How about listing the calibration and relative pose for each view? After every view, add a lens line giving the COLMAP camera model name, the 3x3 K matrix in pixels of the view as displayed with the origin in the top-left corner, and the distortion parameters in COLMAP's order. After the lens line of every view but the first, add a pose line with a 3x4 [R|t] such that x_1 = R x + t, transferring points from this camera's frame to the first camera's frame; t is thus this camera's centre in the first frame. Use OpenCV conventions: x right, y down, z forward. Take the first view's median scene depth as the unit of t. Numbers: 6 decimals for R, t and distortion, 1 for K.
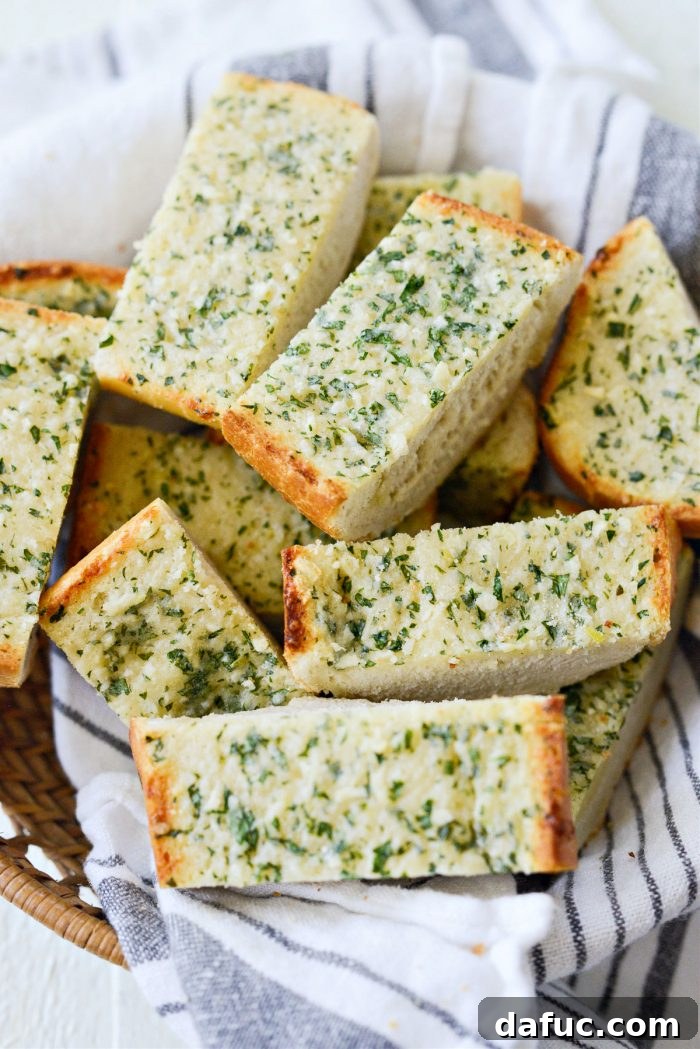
lens RADIAL K [[1728.8, 0, 350.0], [0, 1728.8, 524.5], [0, 0, 1]] dist [-0.062860, -0.093873]
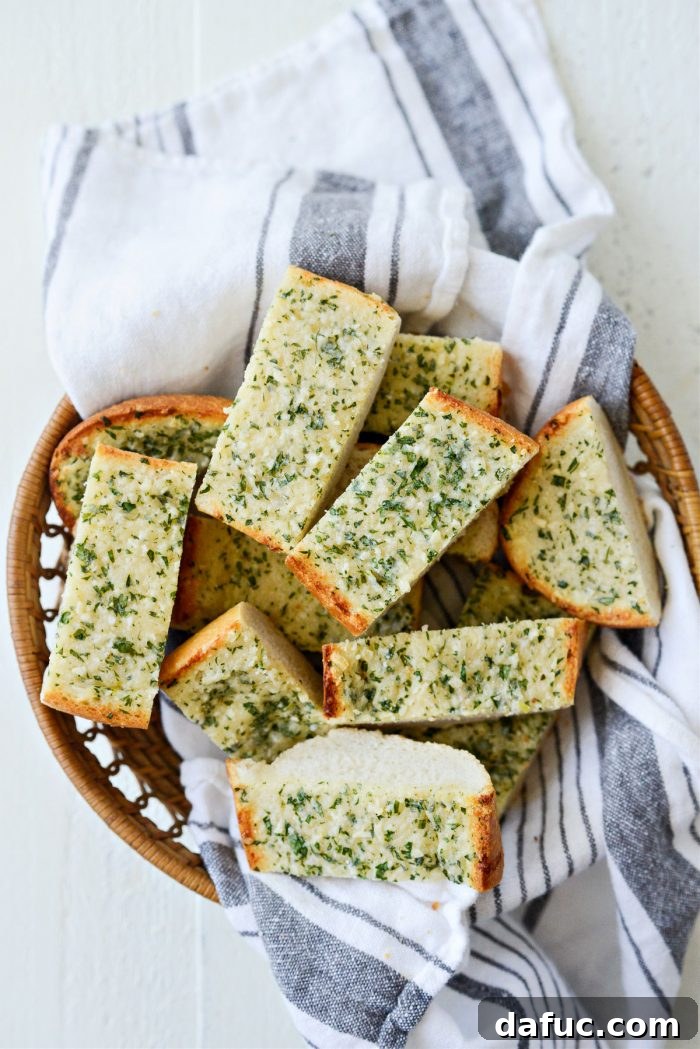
lens RADIAL K [[1728.8, 0, 350.0], [0, 1728.8, 524.5], [0, 0, 1]] dist [-0.062860, -0.093873]
pose [[0.998567, 0.037429, 0.038245, -0.074960], [-0.048363, 0.937126, 0.345623, -0.587079], [-0.022904, -0.346977, 0.937594, -0.367638]]
